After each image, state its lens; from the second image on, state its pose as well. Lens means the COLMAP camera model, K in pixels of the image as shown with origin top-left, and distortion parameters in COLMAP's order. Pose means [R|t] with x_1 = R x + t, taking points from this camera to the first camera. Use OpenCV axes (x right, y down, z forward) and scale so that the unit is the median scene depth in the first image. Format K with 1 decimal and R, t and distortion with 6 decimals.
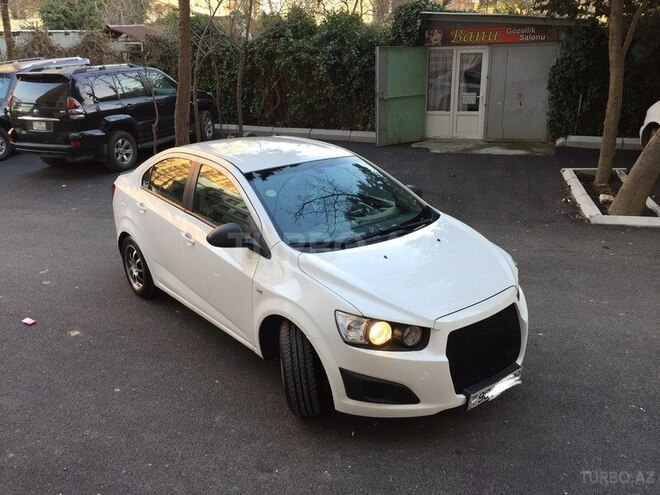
lens RADIAL K [[562.8, 0, 330.3], [0, 562.8, 242.2], [0, 0, 1]] dist [0.078763, -0.111751]
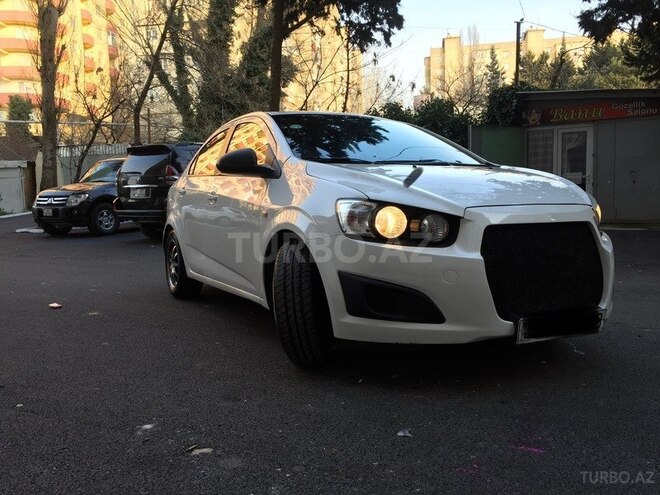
lens RADIAL K [[562.8, 0, 330.3], [0, 562.8, 242.2], [0, 0, 1]] dist [0.078763, -0.111751]
pose [[0.980324, 0.015522, -0.196784, 0.087840], [-0.062728, 0.969726, -0.236000, 0.206450], [0.187163, 0.243701, 0.951620, 0.149021]]
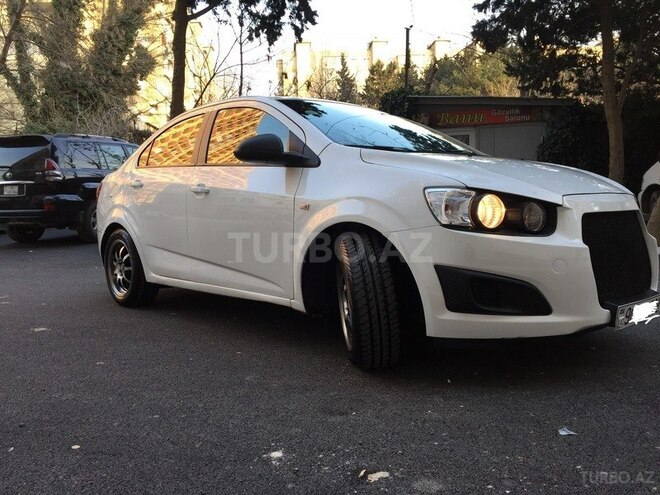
lens RADIAL K [[562.8, 0, 330.3], [0, 562.8, 242.2], [0, 0, 1]] dist [0.078763, -0.111751]
pose [[0.998236, -0.006052, 0.059062, -0.088915], [0.020294, 0.969657, -0.243625, 0.206504], [-0.055796, 0.244394, 0.968069, 0.178008]]
